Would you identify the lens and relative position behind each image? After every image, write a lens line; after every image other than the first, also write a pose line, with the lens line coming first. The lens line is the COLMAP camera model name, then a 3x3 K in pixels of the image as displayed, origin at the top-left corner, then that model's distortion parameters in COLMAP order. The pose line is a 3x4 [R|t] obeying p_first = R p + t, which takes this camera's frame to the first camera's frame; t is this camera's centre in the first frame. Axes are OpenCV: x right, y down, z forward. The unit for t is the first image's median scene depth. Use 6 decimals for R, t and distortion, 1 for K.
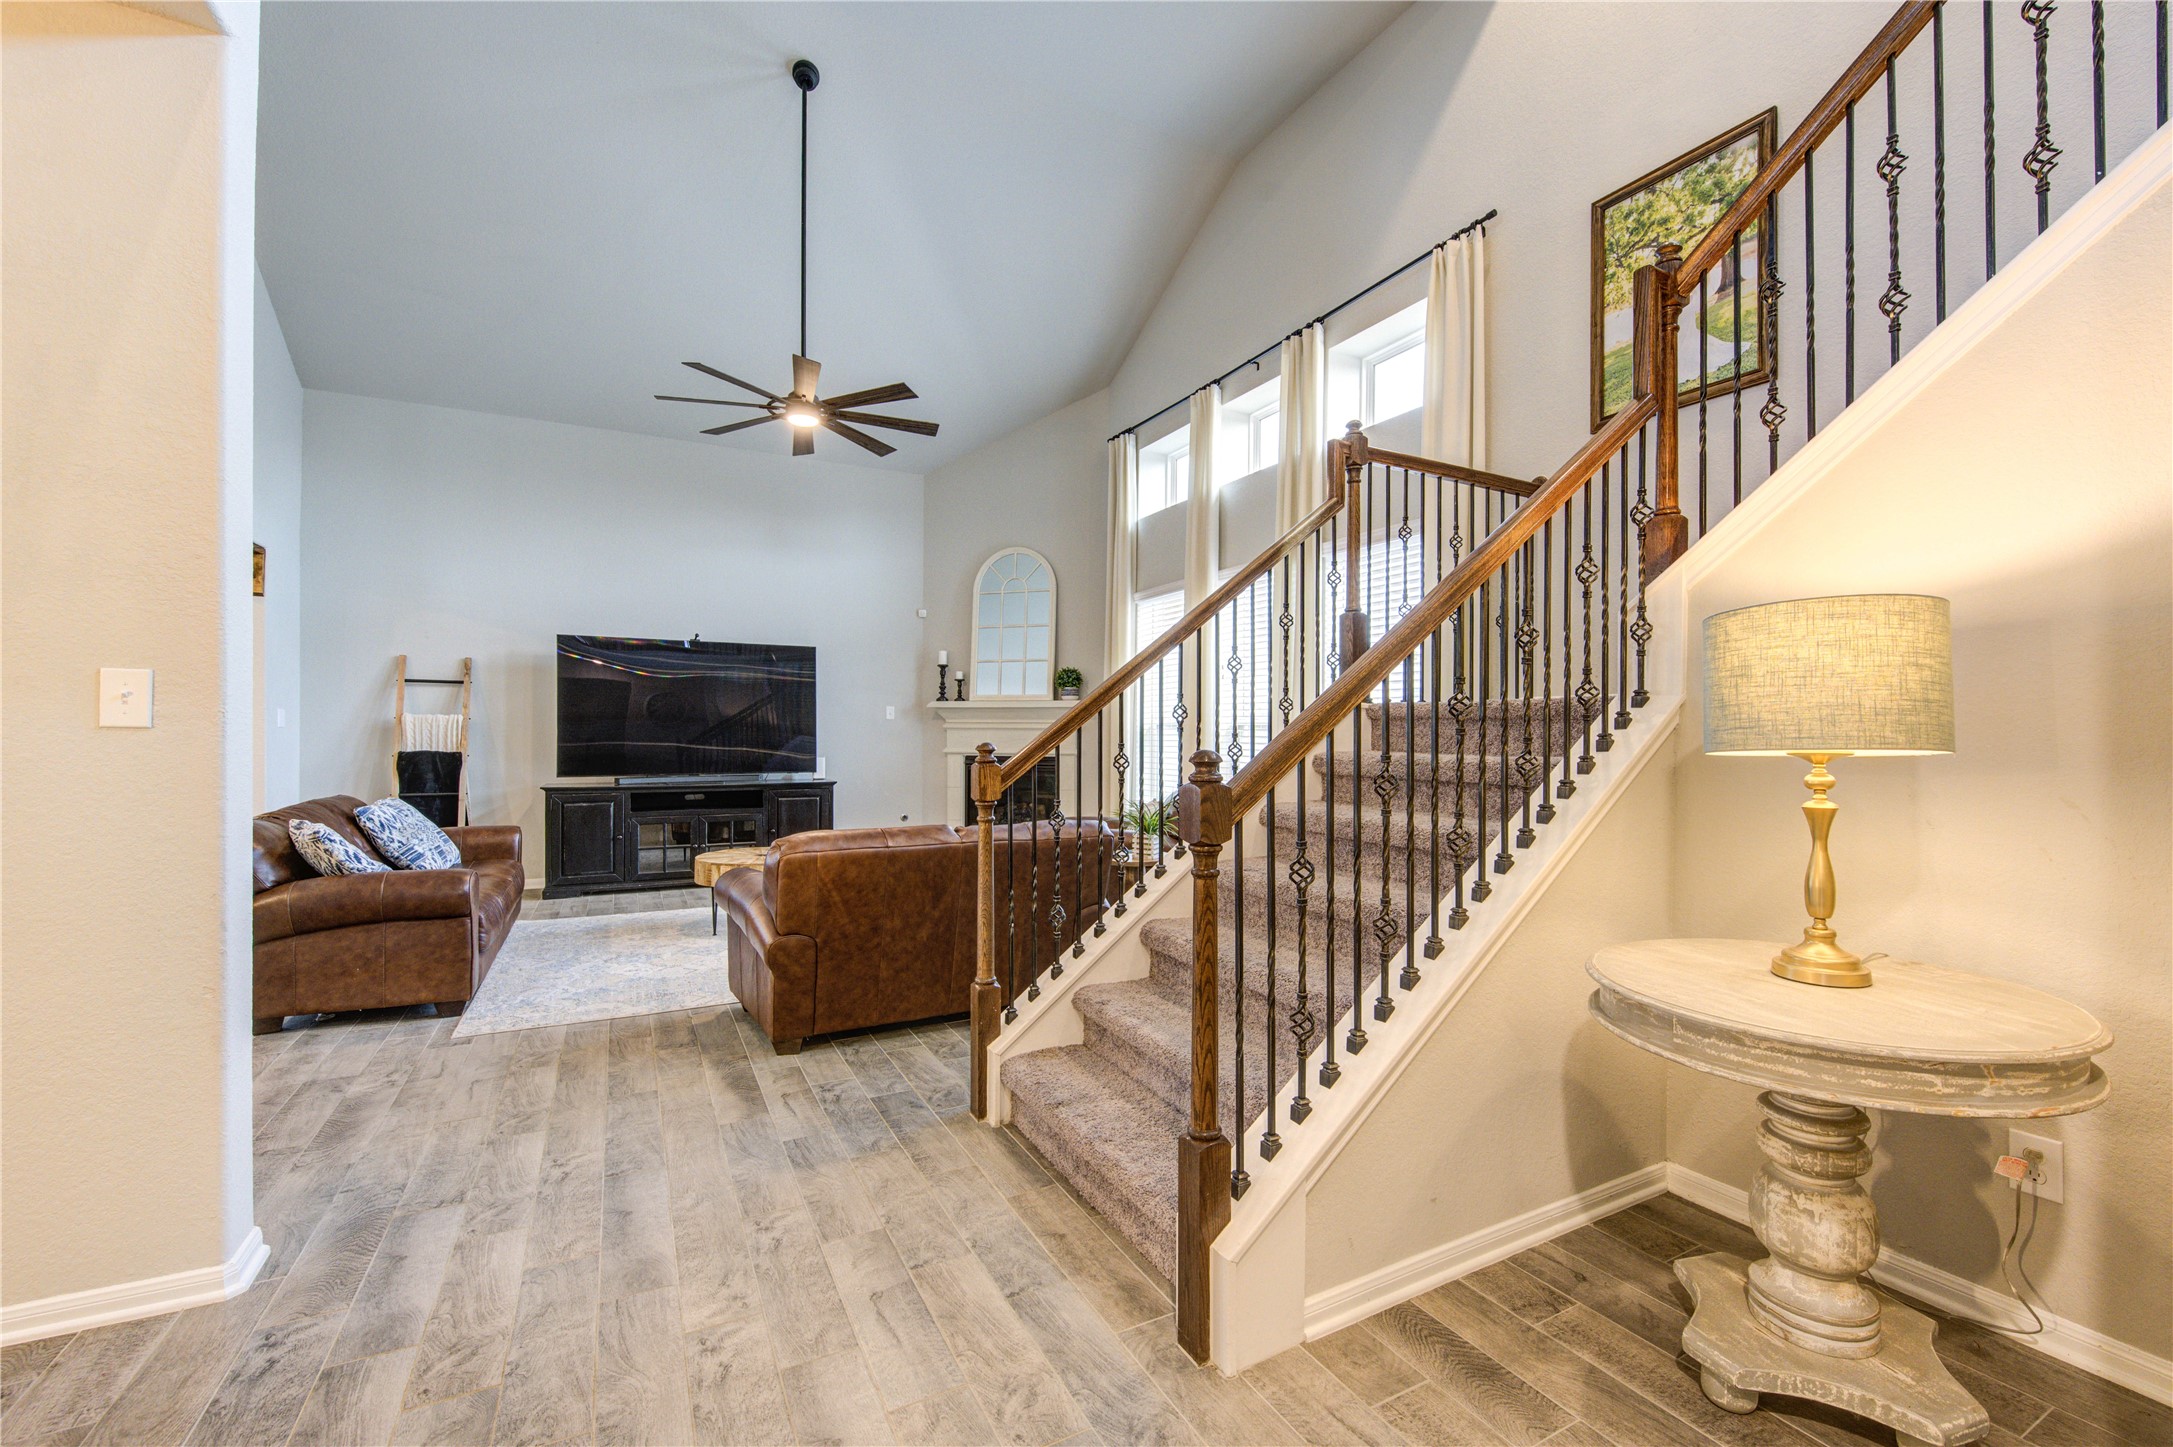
lens RADIAL K [[892.3, 0, 1110.4], [0, 892.3, 734.5], [0, 0, 1]] dist [0.000105, -0.002471]
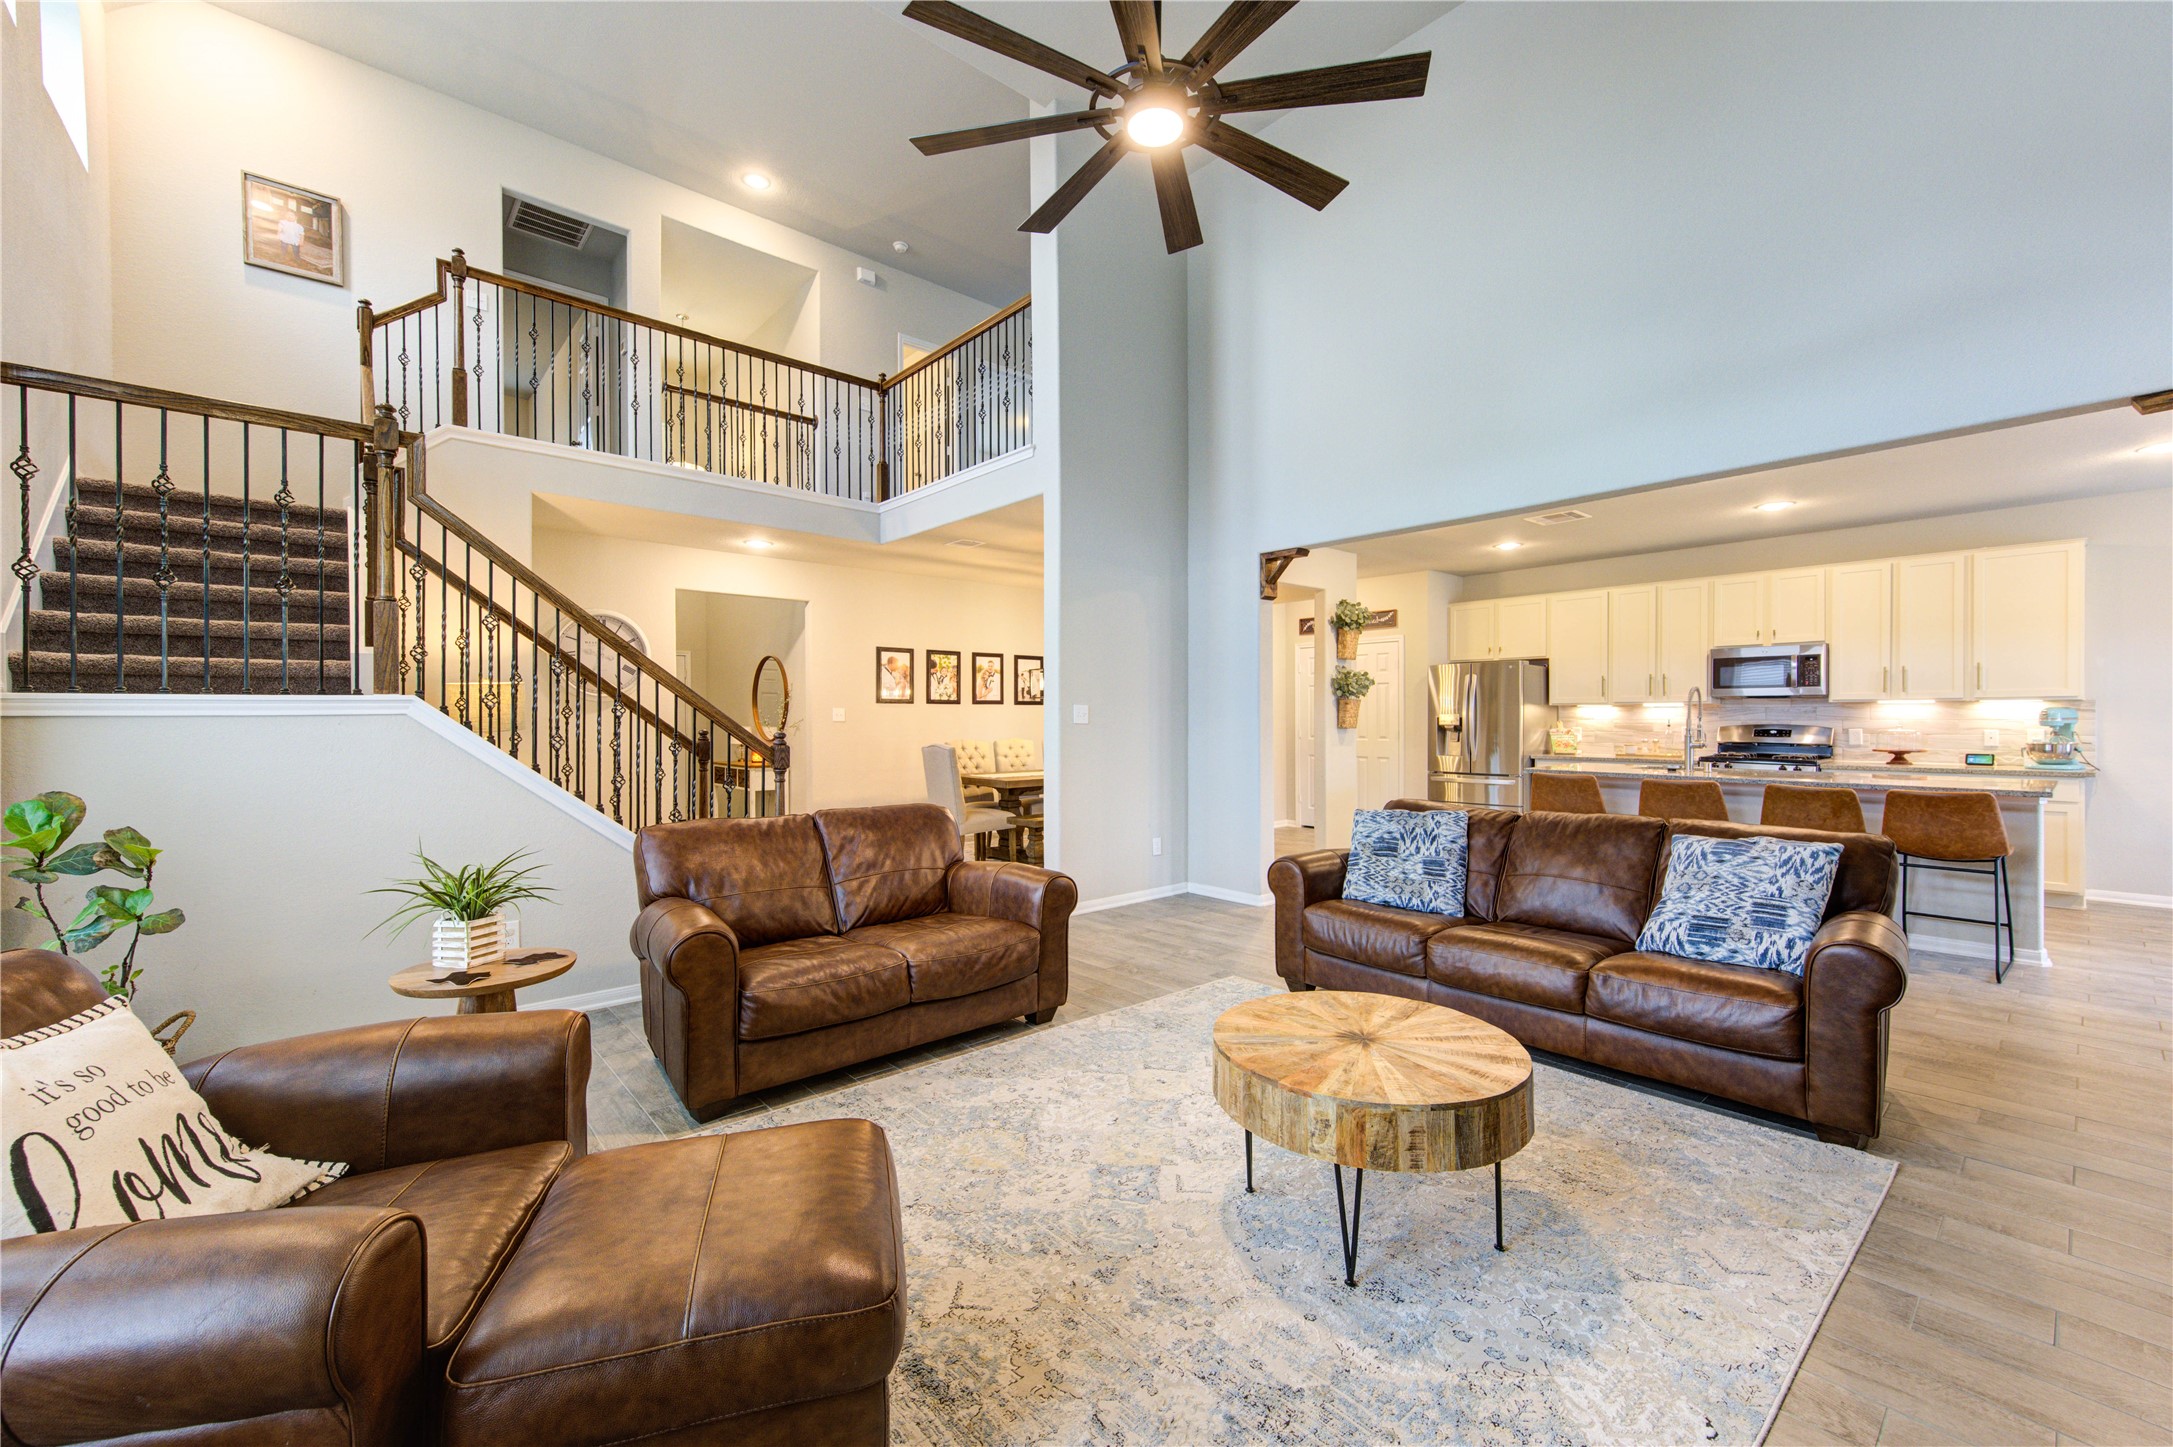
lens RADIAL K [[849.9, 0, 1086.2], [0, 849.9, 727.5], [0, 0, 1]] dist [0.001378, 0.001252]
pose [[-0.978563, -0.003841, -0.205910, -0.280086], [-0.006170, 0.999924, 0.010667, -0.013951], [0.205853, 0.011709, -0.978513, 1.995398]]
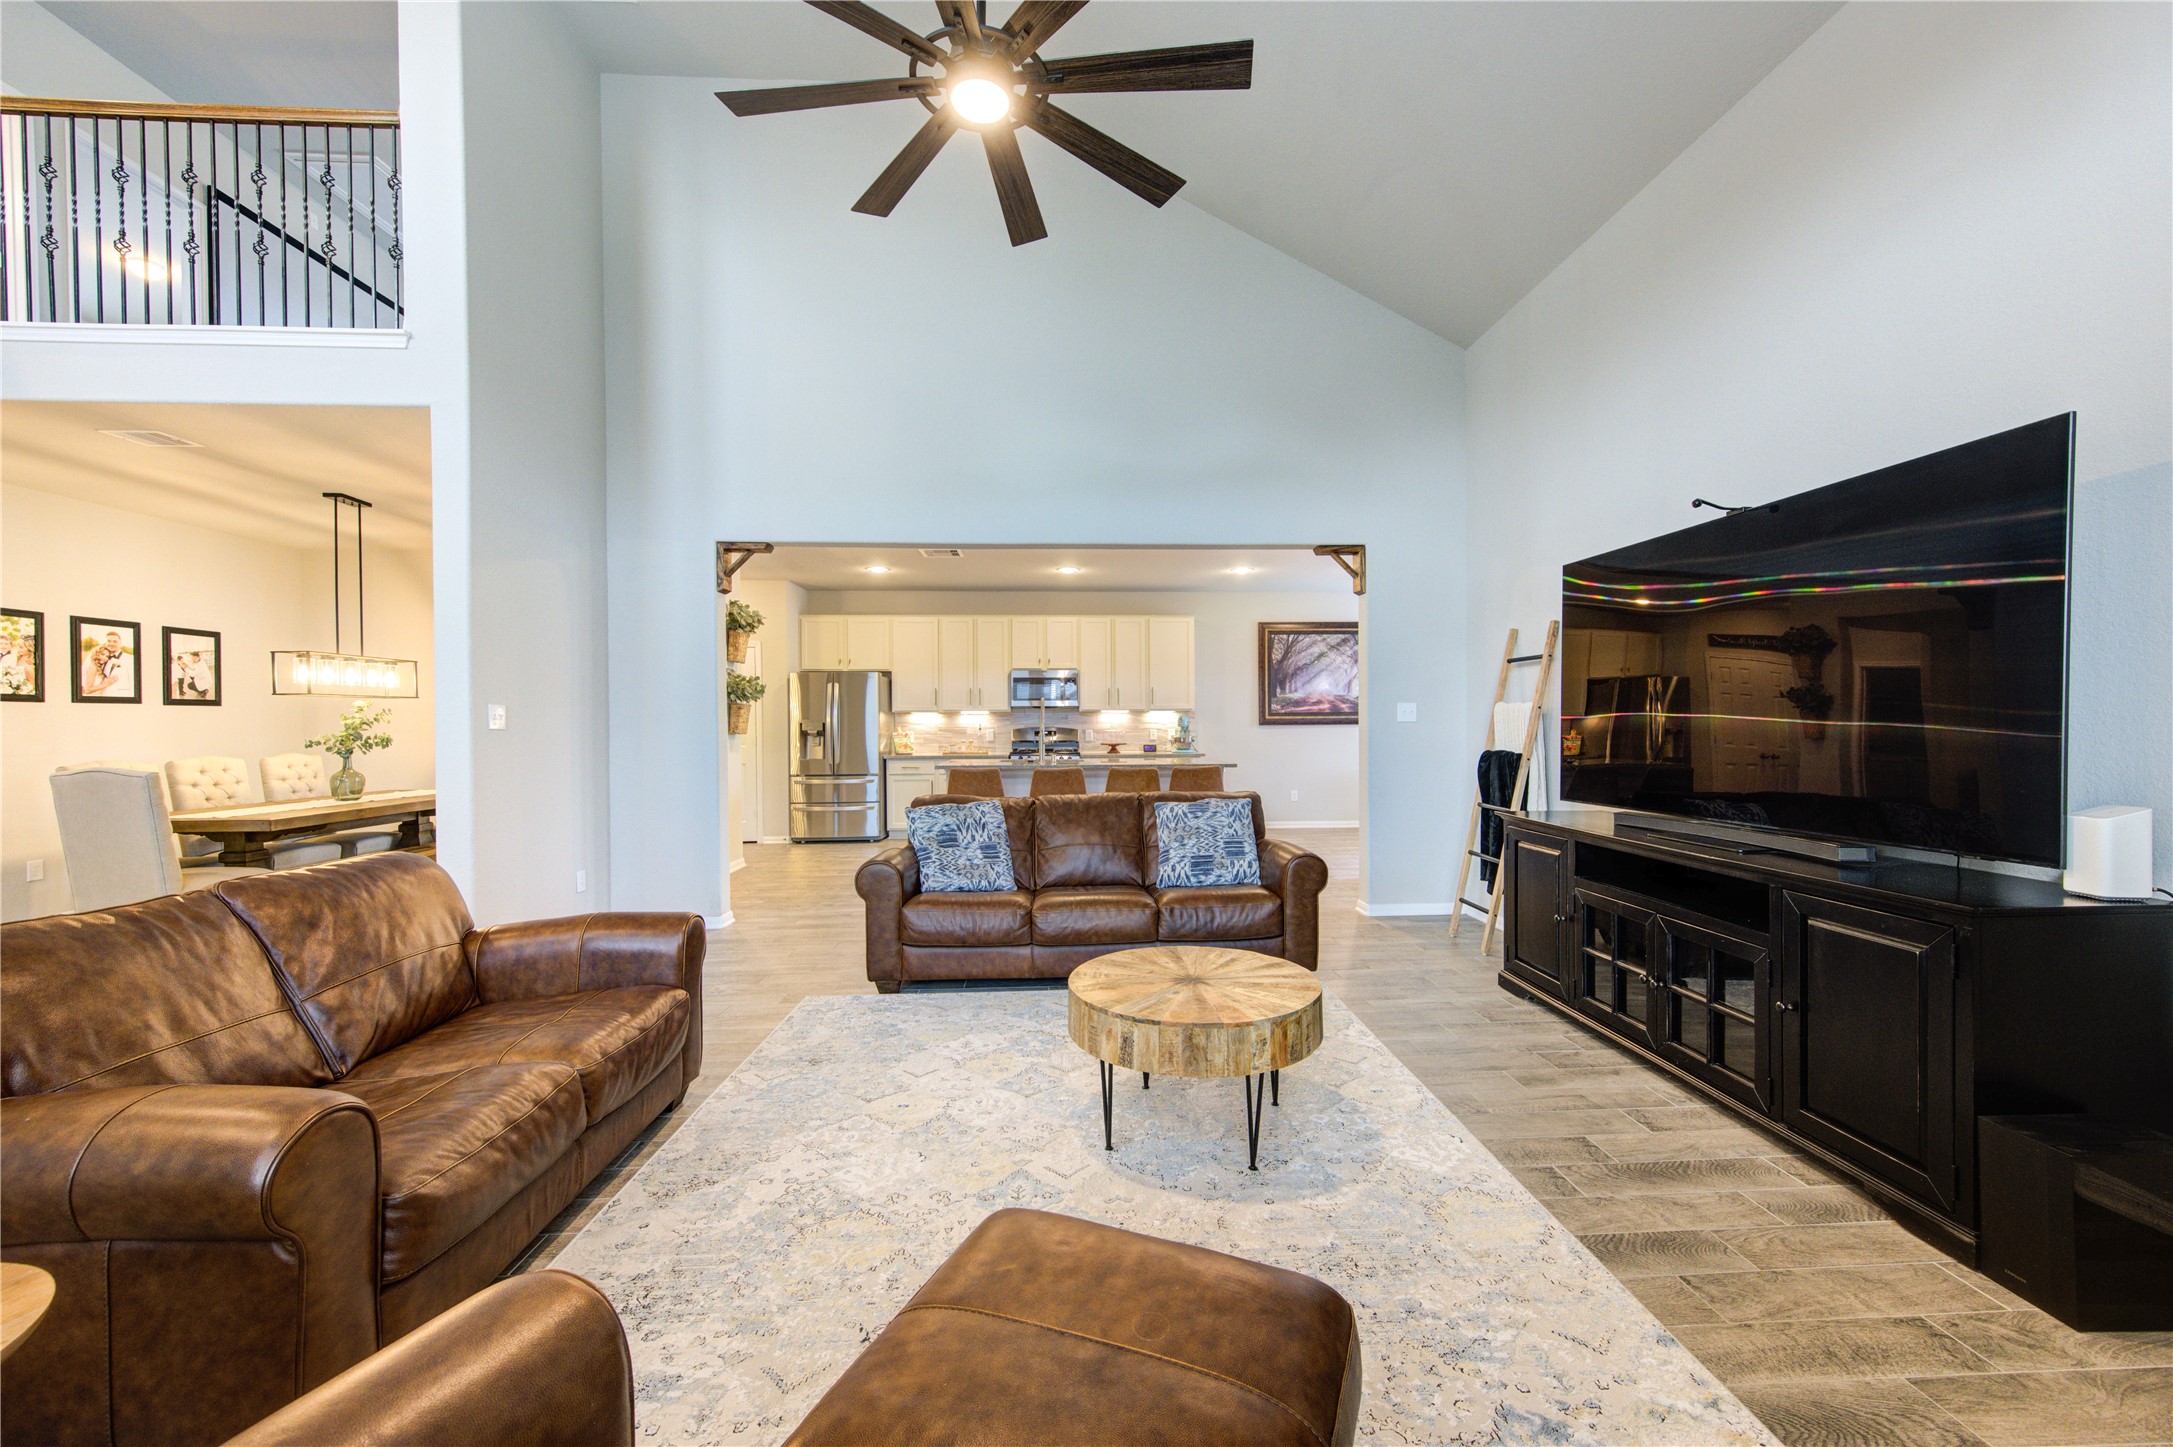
lens RADIAL K [[849.9, 0, 1083.3], [0, 849.9, 727.8], [0, 0, 1]] dist [0.001378, 0.001252]
pose [[-0.446488, -0.001448, -0.894789, 0.072584], [0.003071, 0.999990, -0.003151, -0.000186], [0.894785, -0.004155, -0.446479, 1.705493]]
